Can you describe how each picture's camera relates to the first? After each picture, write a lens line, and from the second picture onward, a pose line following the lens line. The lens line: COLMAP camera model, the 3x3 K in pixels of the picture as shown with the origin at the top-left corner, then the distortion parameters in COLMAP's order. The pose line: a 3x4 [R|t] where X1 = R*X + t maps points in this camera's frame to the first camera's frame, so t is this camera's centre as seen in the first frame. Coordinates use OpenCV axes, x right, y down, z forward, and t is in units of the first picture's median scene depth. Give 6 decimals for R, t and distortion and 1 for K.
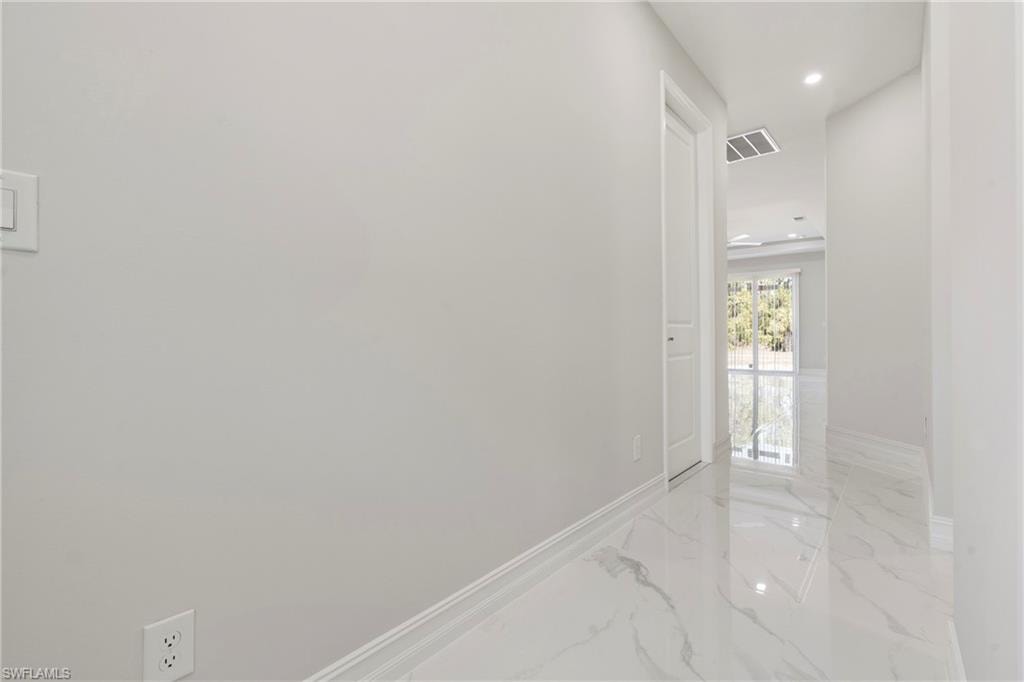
lens RADIAL K [[467.3, 0, 510.6], [0, 467.3, 333.5], [0, 0, 1]] dist [-0.012940, 0.003624]
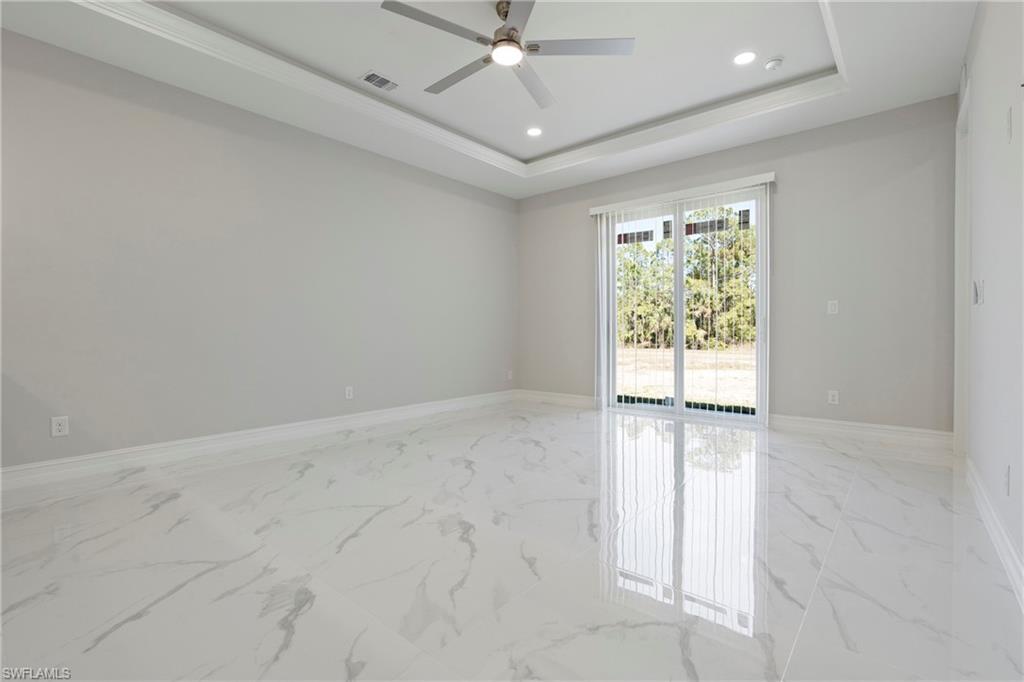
lens RADIAL K [[467.3, 0, 514.2], [0, 467.3, 338.0], [0, 0, 1]] dist [-0.012940, 0.003624]
pose [[1.000000, -0.000831, 0.000339, 0.369074], [0.000825, 0.999858, 0.016813, -0.001493], [-0.000353, -0.016813, 0.999859, 0.551315]]
